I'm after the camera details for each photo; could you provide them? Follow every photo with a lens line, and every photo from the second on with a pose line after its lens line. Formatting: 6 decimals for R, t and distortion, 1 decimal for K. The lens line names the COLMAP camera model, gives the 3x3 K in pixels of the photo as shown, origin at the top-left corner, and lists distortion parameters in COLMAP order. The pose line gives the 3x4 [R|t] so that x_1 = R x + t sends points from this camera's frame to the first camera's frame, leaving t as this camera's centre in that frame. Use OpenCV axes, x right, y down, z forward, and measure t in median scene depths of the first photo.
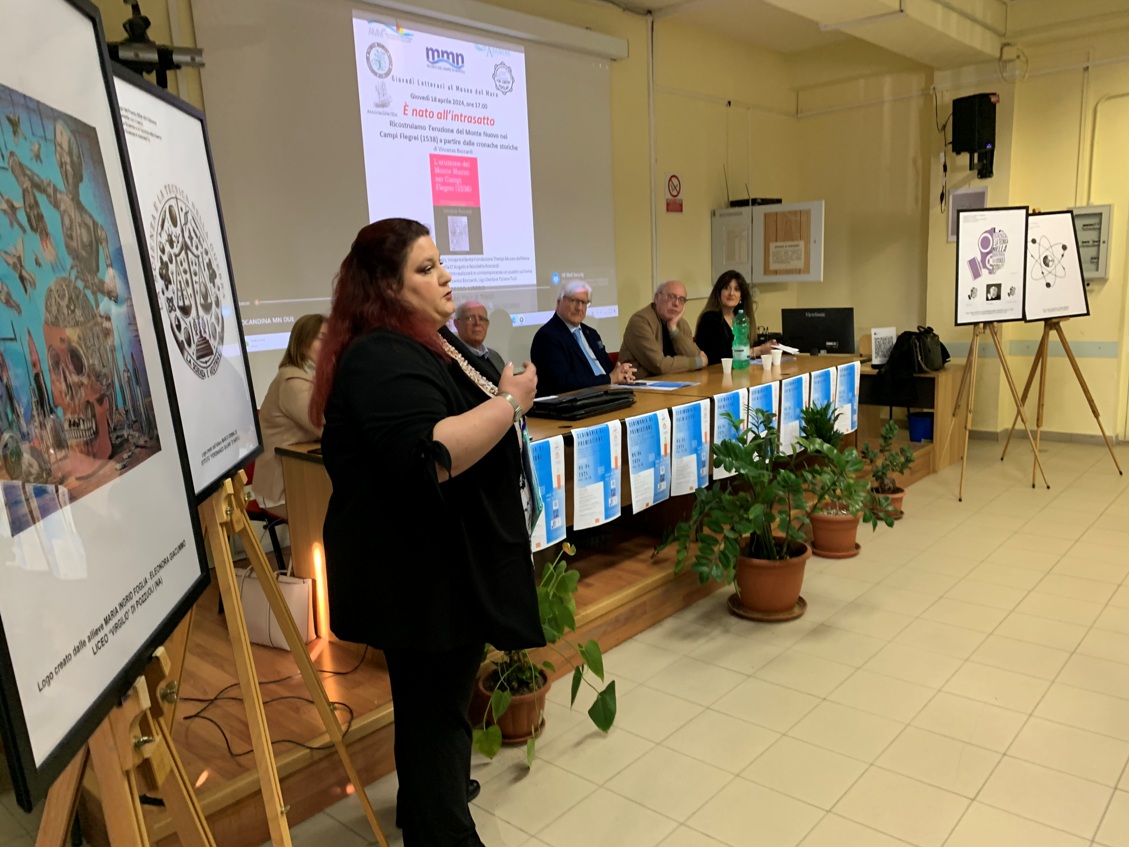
lens RADIAL K [[872.1, 0, 573.6], [0, 872.1, 434.8], [0, 0, 1]] dist [0.038140, -0.041906]
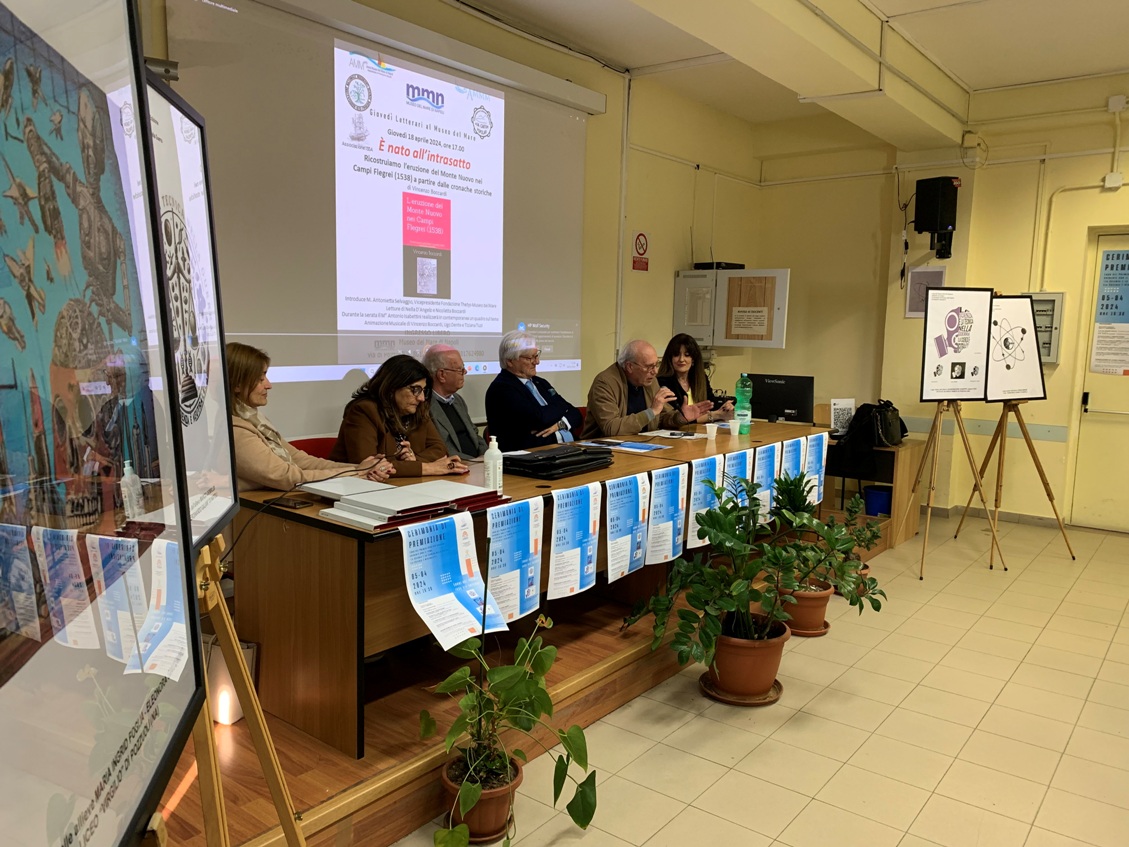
lens RADIAL K [[872.1, 0, 564.6], [0, 872.1, 429.6], [0, 0, 1]] dist [0.038140, -0.041906]
pose [[0.995894, 0.057036, 0.070303, -0.042030], [-0.052516, 0.996532, -0.064549, -0.008692], [-0.073741, 0.060592, 0.995435, 0.048293]]
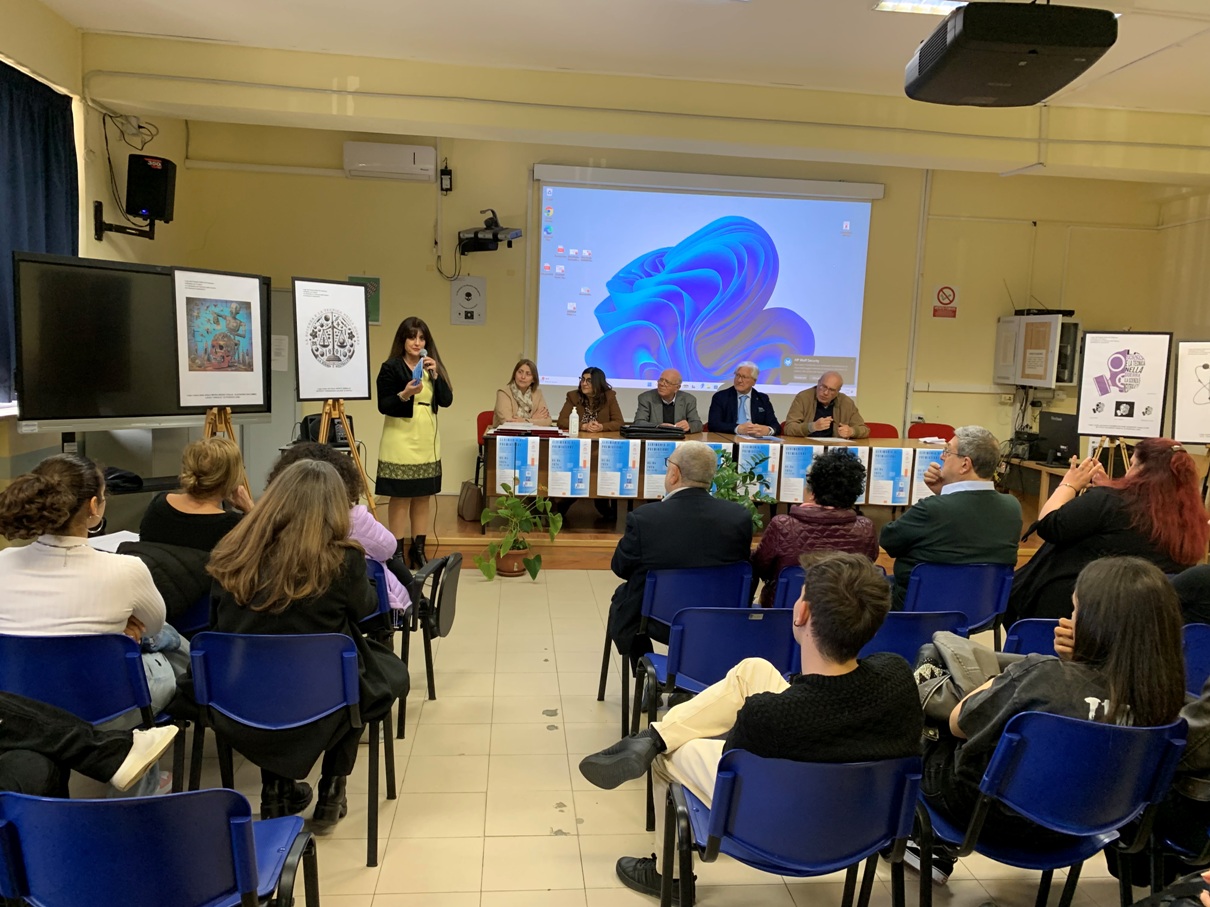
lens RADIAL K [[934.6, 0, 605.3], [0, 934.6, 462.2], [0, 0, 1]] dist [0.038140, -0.041906]
pose [[0.726015, 0.156361, -0.669666, 0.952941], [-0.196087, 0.980450, 0.016339, 0.006823], [0.659130, 0.119450, 0.742482, -0.308618]]
